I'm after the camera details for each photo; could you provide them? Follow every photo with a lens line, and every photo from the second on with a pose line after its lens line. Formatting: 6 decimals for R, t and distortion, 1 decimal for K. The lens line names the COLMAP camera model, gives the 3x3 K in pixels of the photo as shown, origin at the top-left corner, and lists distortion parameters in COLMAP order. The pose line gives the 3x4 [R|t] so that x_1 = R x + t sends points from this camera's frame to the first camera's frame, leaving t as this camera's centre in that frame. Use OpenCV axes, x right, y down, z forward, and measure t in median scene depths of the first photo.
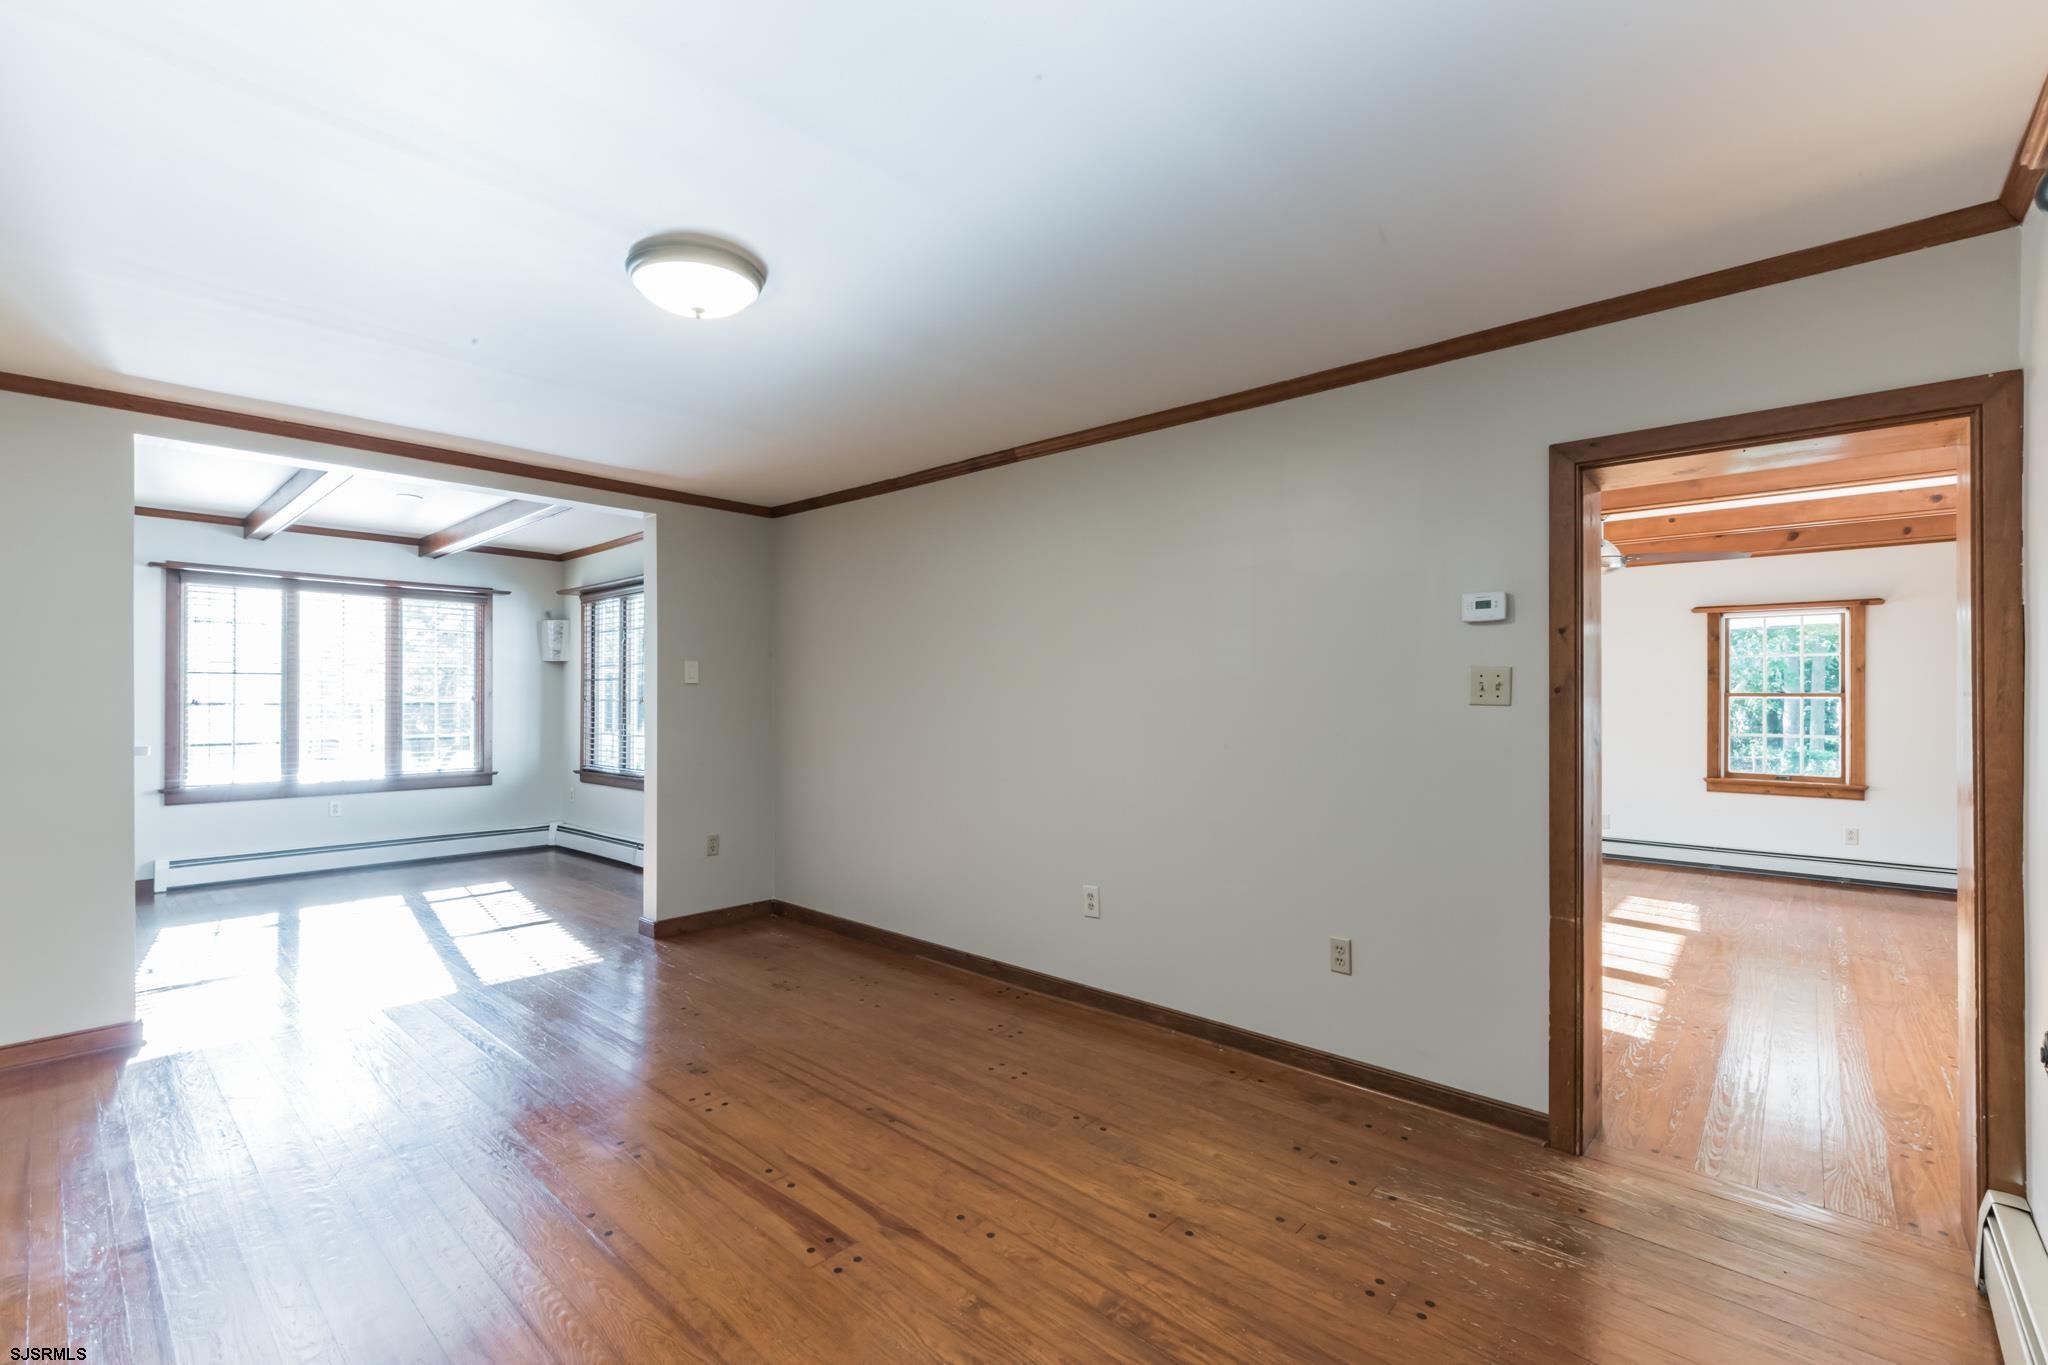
lens RADIAL K [[878.9, 0, 1138.3], [0, 878.9, 686.4], [0, 0, 1]] dist [-0.002478, -0.000546]
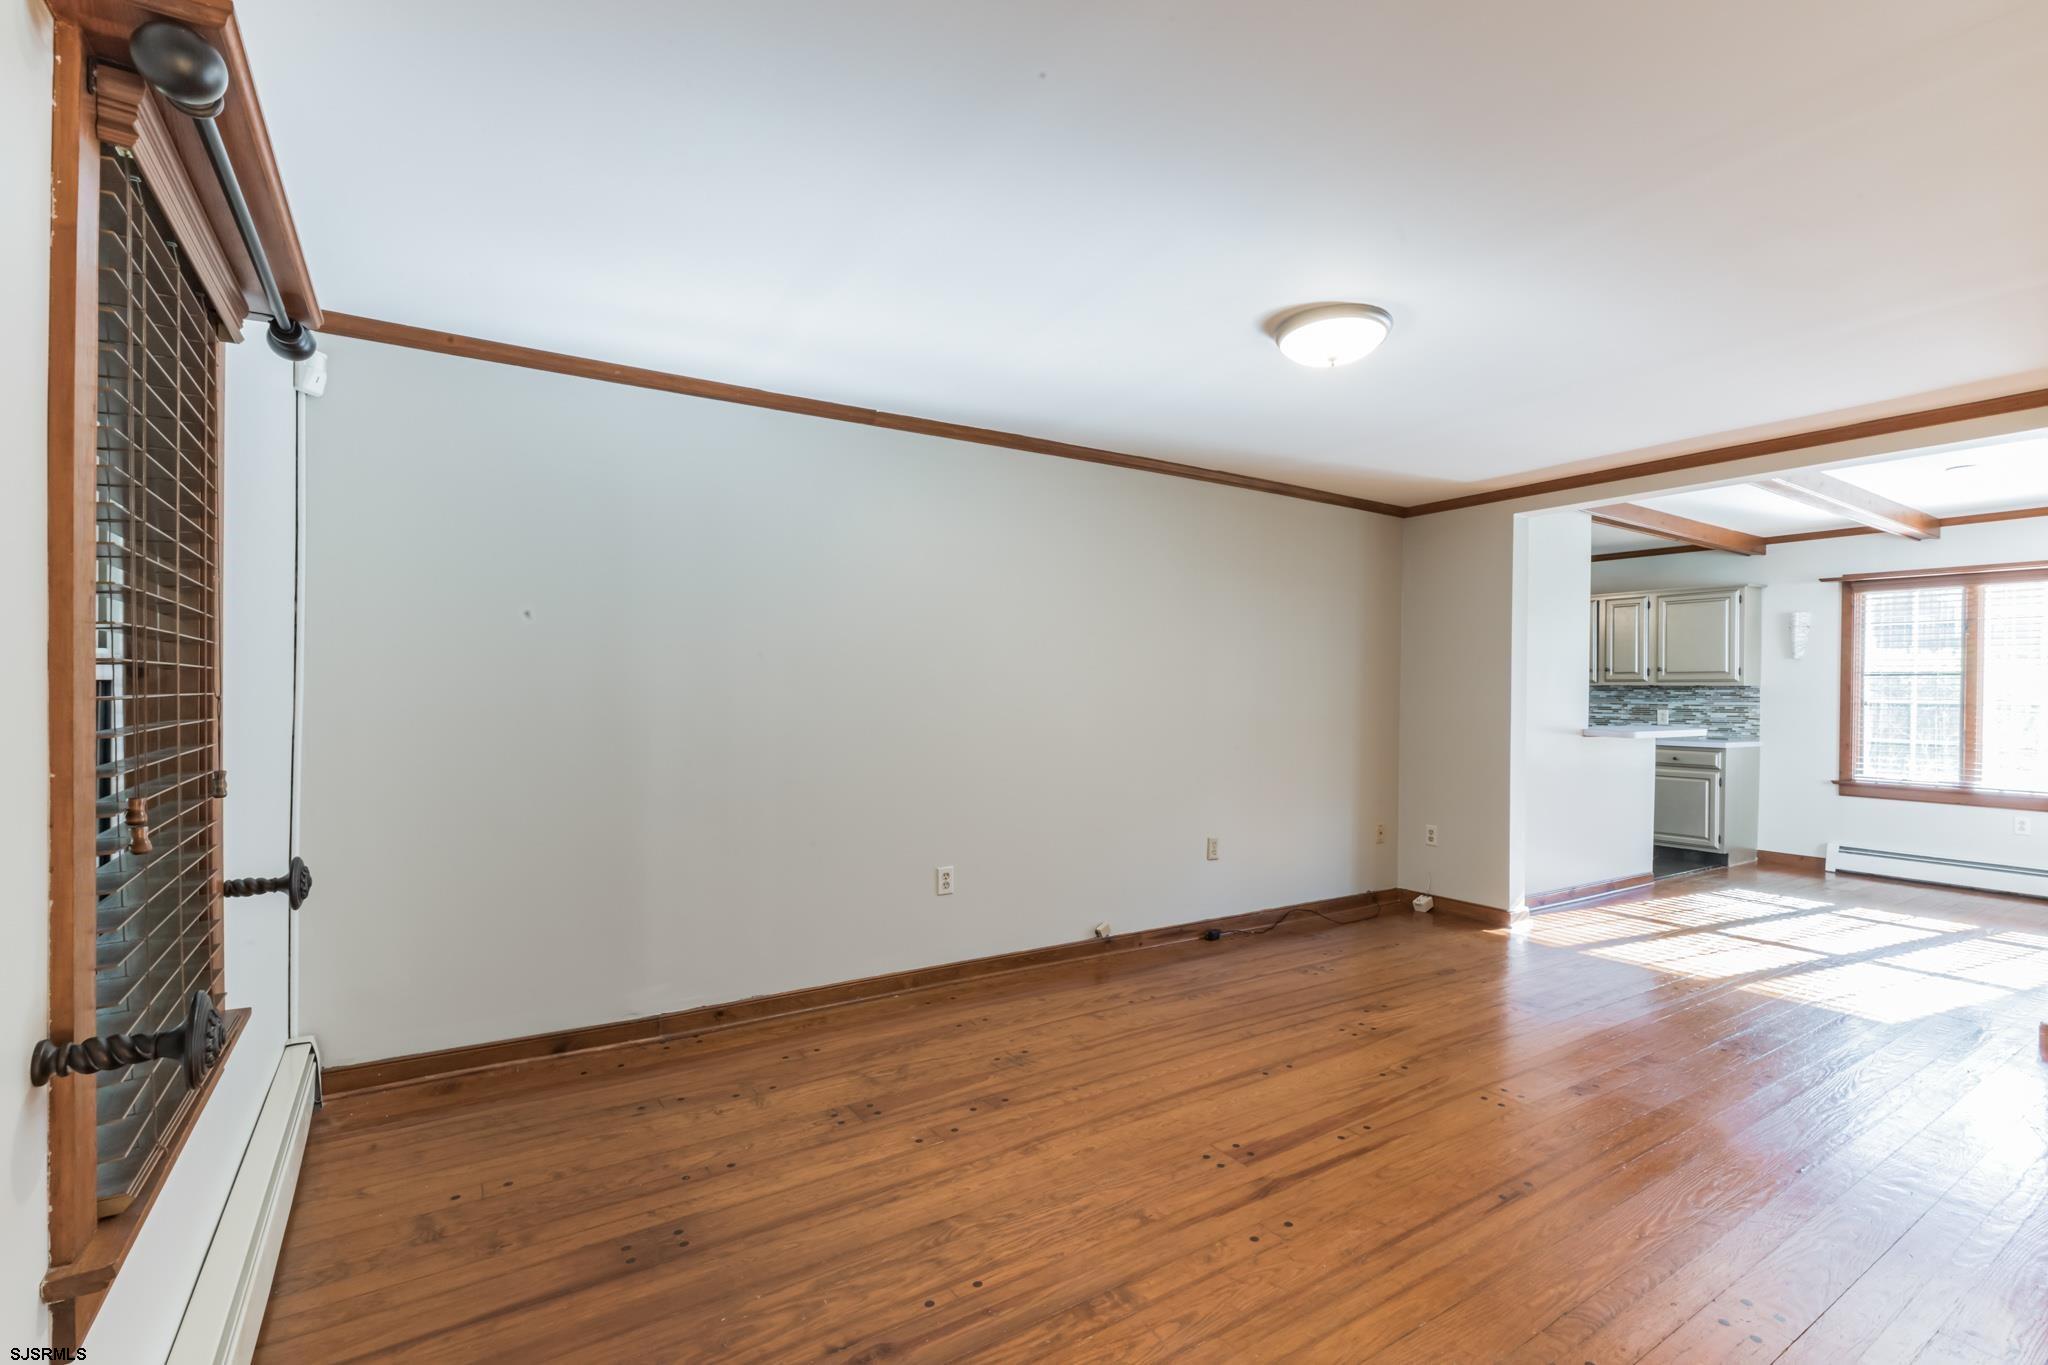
lens RADIAL K [[889.7, 0, 1024.0], [0, 889.7, 682.5], [0, 0, 1]] dist [0.002038, 0.000052]
pose [[-0.308349, -0.013973, -0.951171, 0.753660], [-0.000560, 0.999895, -0.014507, 0.024992], [0.951273, -0.003941, -0.308324, 0.944175]]
